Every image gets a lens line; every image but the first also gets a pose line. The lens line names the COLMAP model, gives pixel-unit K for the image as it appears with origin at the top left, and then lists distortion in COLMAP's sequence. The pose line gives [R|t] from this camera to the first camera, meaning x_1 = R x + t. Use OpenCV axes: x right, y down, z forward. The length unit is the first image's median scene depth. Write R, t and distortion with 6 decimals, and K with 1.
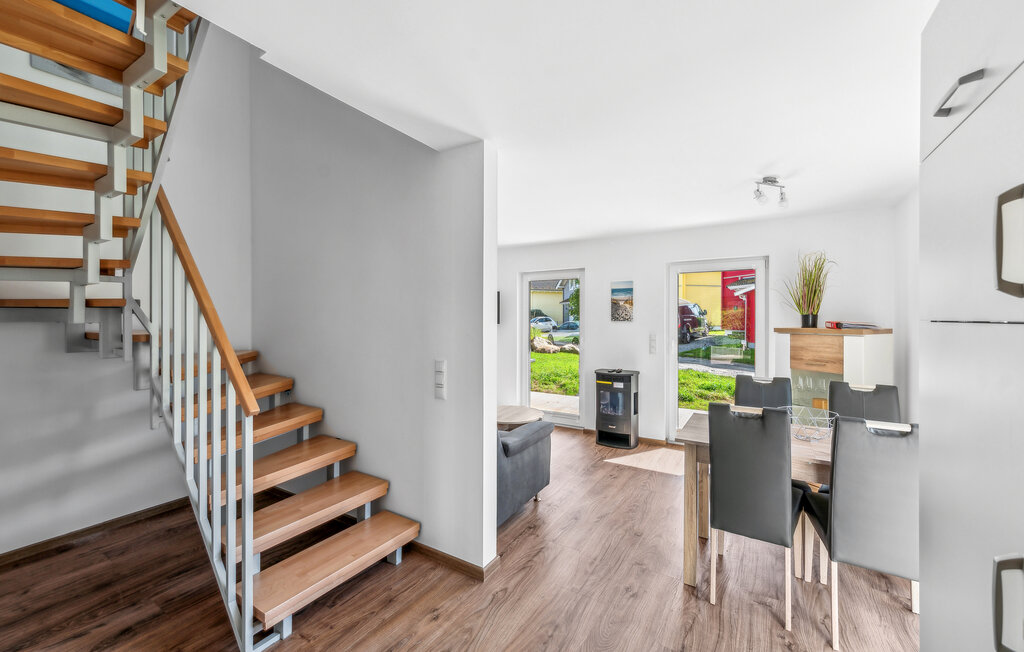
lens RADIAL K [[389.6, 0, 538.7], [0, 389.6, 319.5], [0, 0, 1]] dist [0.000005, 0.000002]
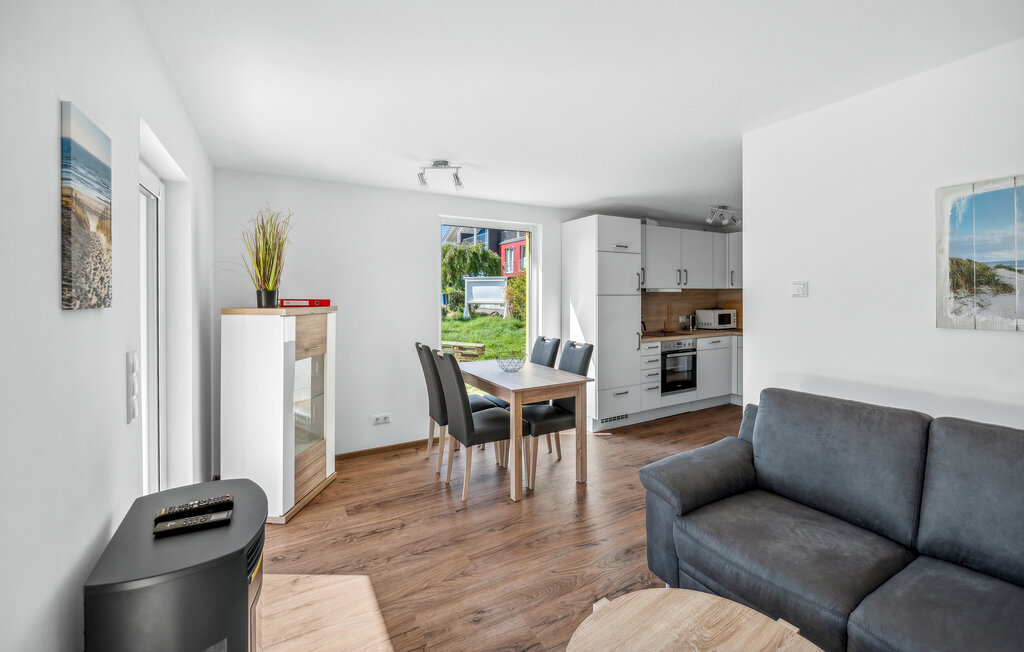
lens RADIAL K [[425.3, 0, 482.2], [0, 425.3, 293.9], [0, 0, 1]] dist [-0.000903, -0.000100]
pose [[-0.819587, 0.001011, 0.572954, -0.094982], [0.001805, 0.999998, 0.000818, -0.004289], [-0.572952, 0.001704, -0.819587, 1.107513]]
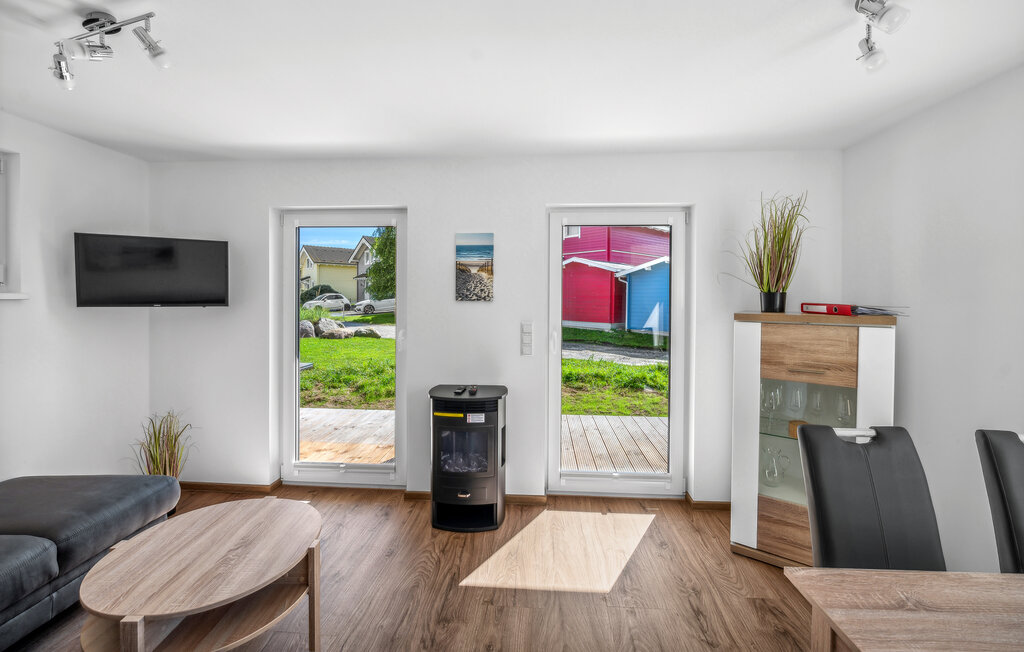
lens RADIAL K [[401.0, 0, 525.7], [0, 401.0, 302.2], [0, 0, 1]] dist [-0.002257, -0.000285]
pose [[0.895839, -0.002042, 0.444374, 0.016098], [-0.003769, 0.999919, 0.012193, -0.002049], [-0.444363, -0.012598, 0.895758, 0.444133]]
